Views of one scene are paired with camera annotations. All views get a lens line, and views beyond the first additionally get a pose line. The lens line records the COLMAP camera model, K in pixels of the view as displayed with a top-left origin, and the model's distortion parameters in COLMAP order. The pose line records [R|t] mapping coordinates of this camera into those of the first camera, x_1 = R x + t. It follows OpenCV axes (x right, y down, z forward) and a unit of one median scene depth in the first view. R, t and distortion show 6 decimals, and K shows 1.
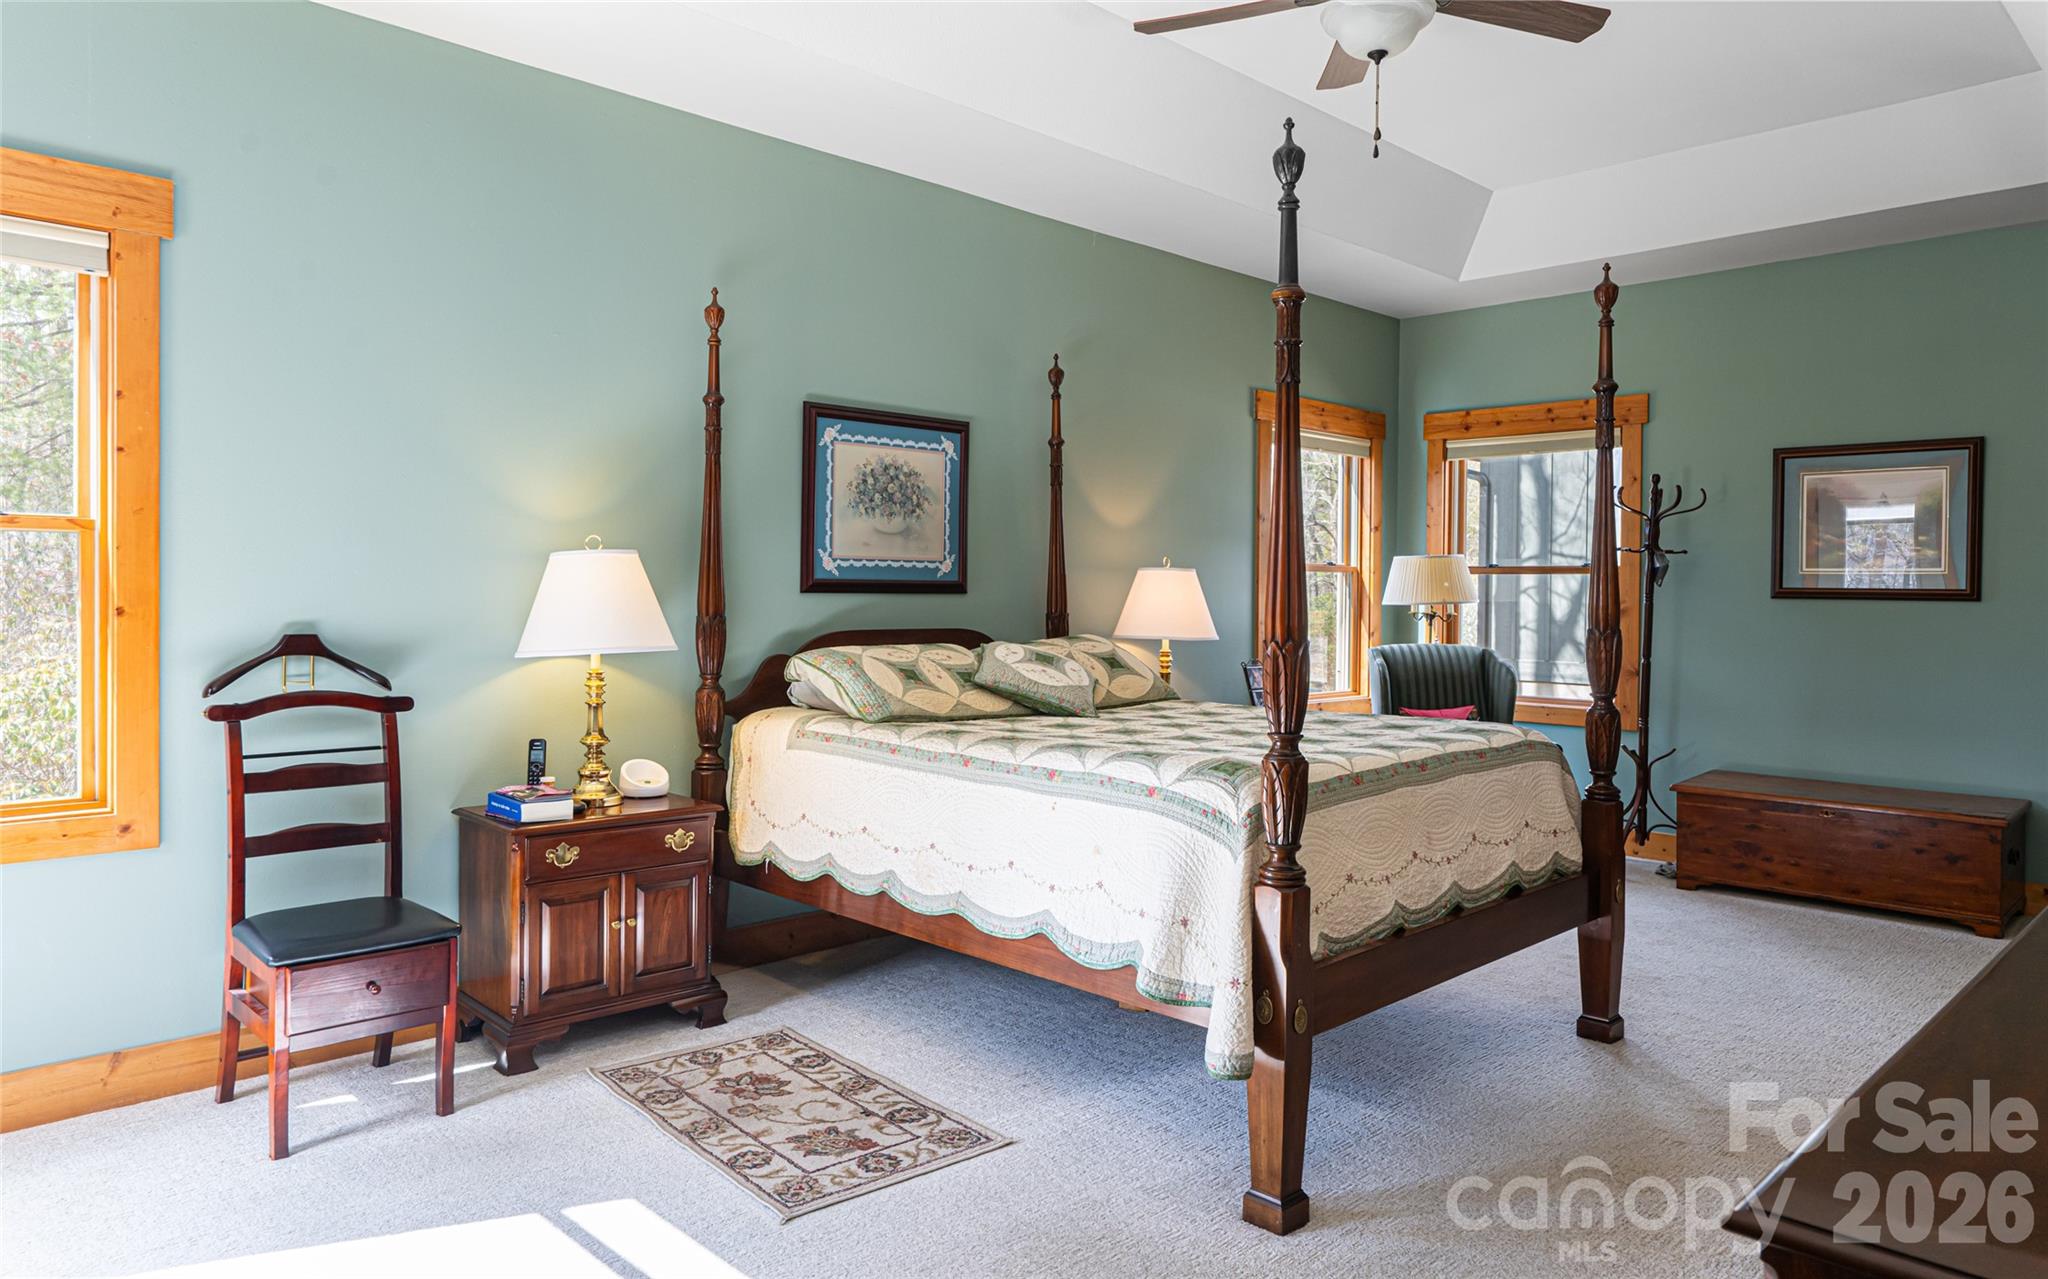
lens RADIAL K [[1298.0, 0, 1021.1], [0, 1298.0, 612.7], [0, 0, 1]] dist [0.000796, 0.000092]
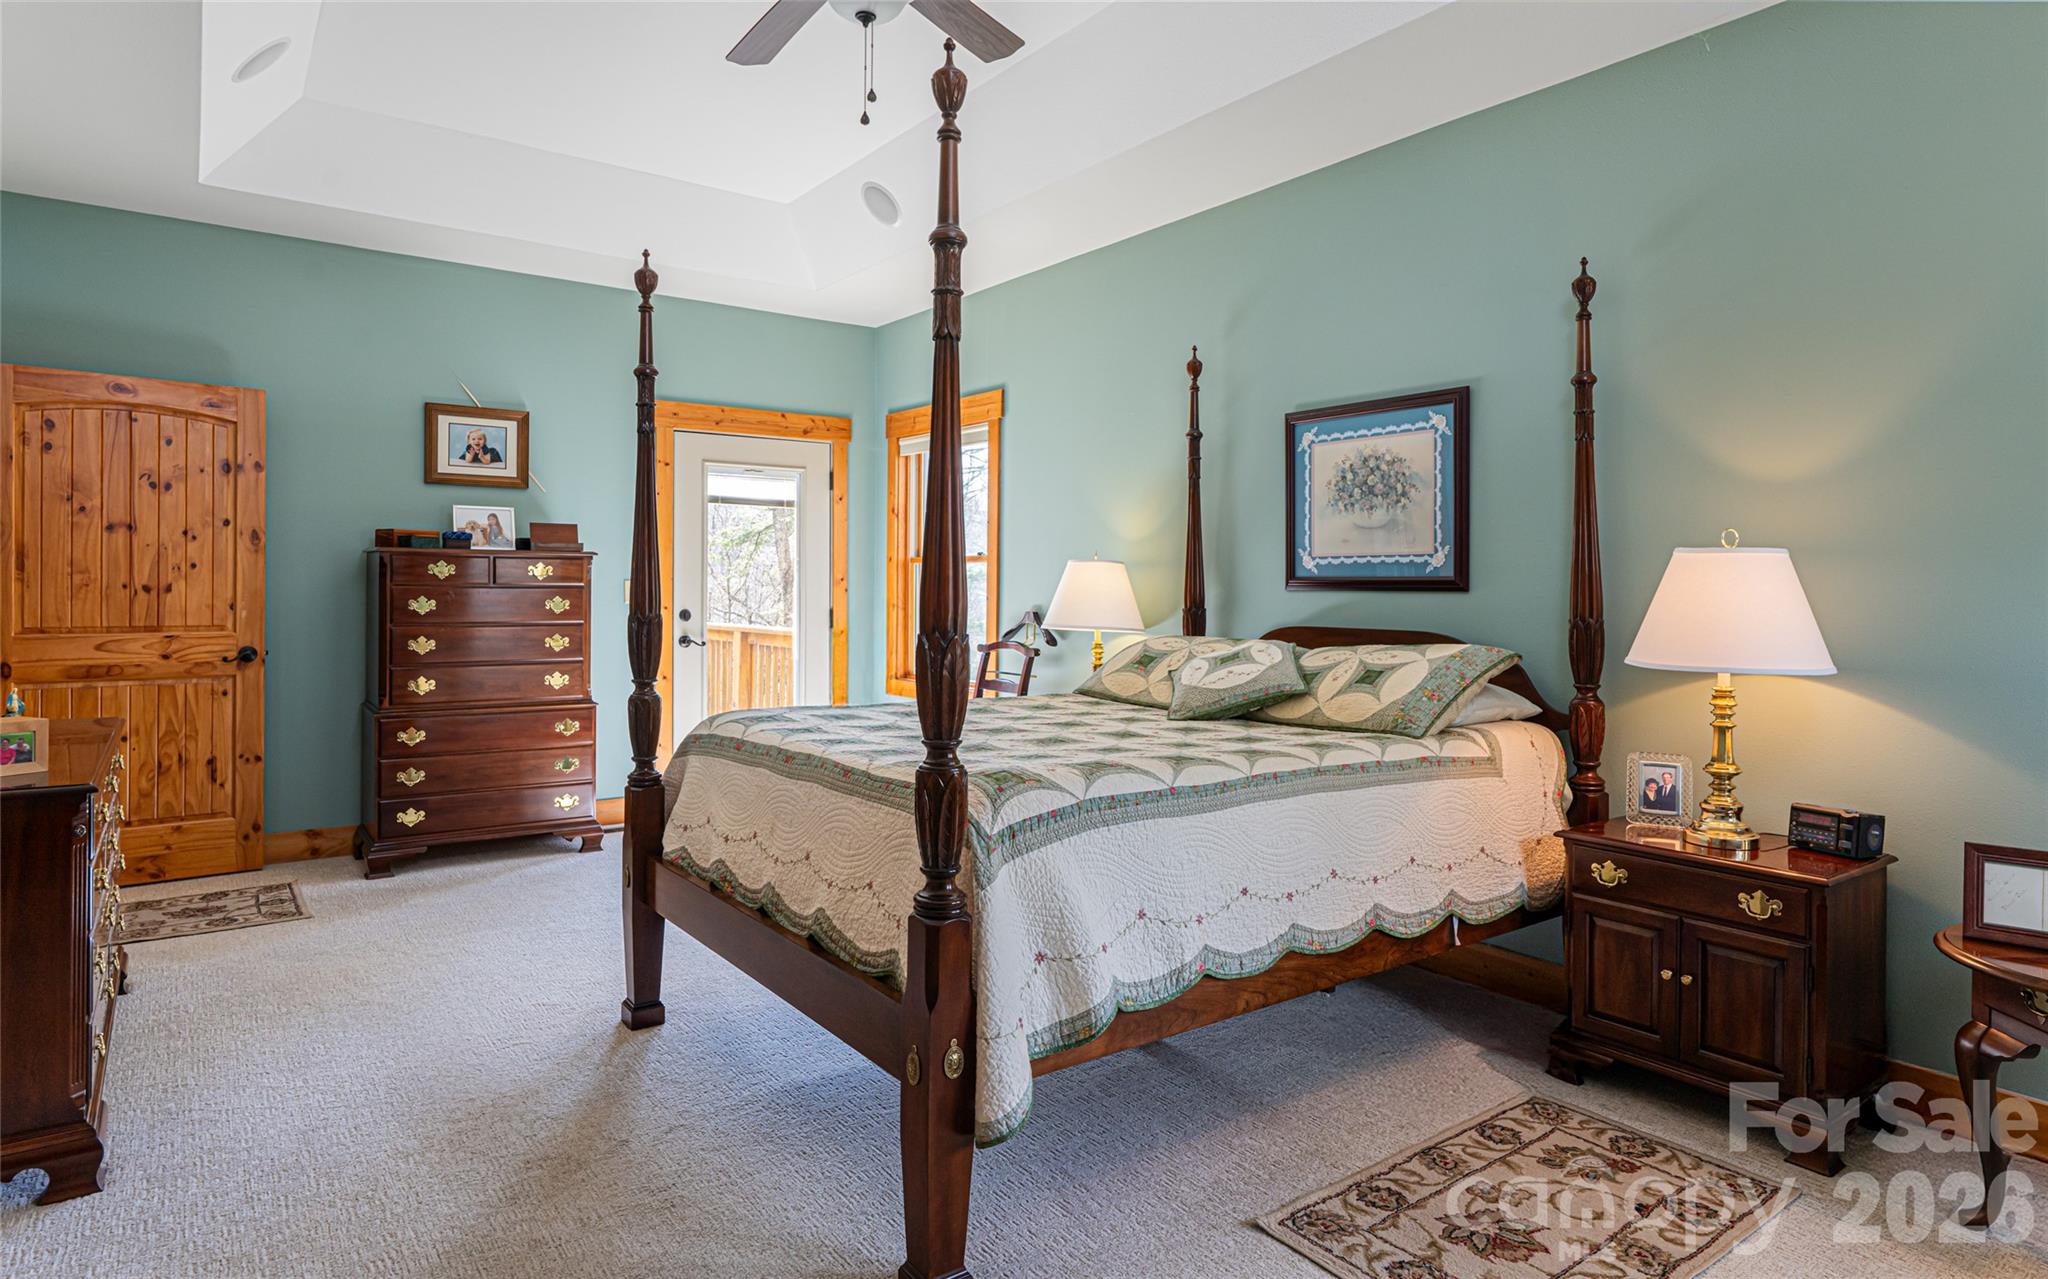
lens RADIAL K [[1163.0, 0, 1021.7], [0, 1163.0, 582.8], [0, 0, 1]] dist [0.000269, -0.000084]
pose [[-0.143121, -0.009869, -0.989656, 0.785924], [-0.021775, 0.999740, -0.006820, -0.009394], [0.989466, 0.020574, -0.143299, 0.876470]]
